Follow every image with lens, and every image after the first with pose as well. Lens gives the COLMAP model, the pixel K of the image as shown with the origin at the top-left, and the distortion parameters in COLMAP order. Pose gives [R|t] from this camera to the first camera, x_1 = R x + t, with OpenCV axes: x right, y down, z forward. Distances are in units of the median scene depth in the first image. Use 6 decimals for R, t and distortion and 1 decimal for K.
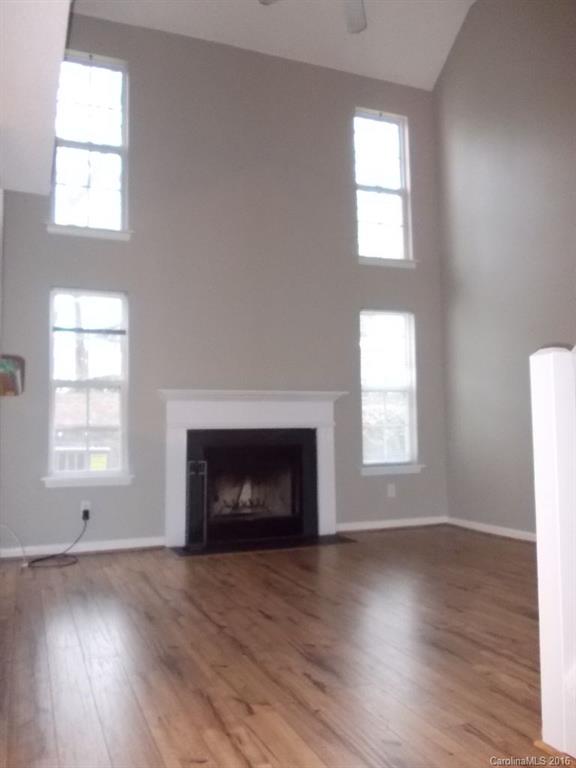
lens RADIAL K [[645.4, 0, 288.0], [0, 645.4, 384.0], [0, 0, 1]] dist [0.010844, -0.084053]
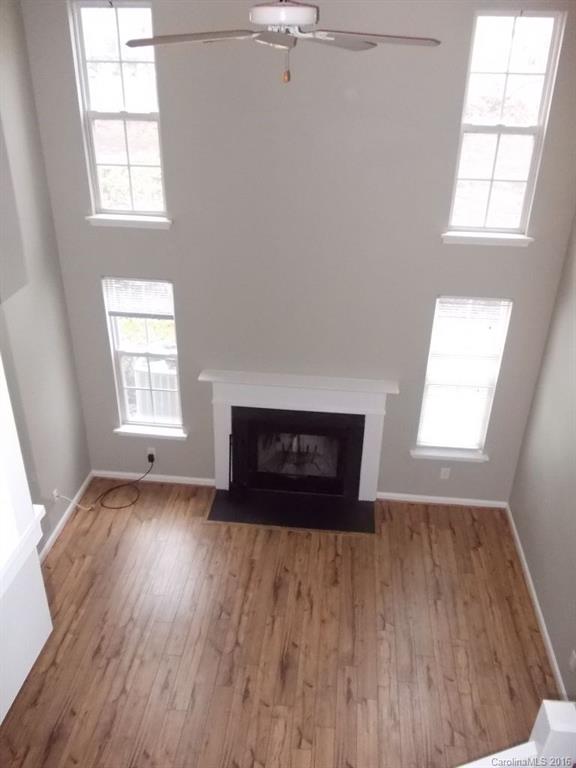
lens RADIAL K [[645.4, 0, 288.0], [0, 645.4, 384.0], [0, 0, 1]] dist [0.010844, -0.084053]
pose [[0.878659, 0.257949, -0.401772, 0.346326], [0.012106, 0.829188, 0.558838, -0.552939], [0.477297, -0.495892, 0.725451, 0.271606]]
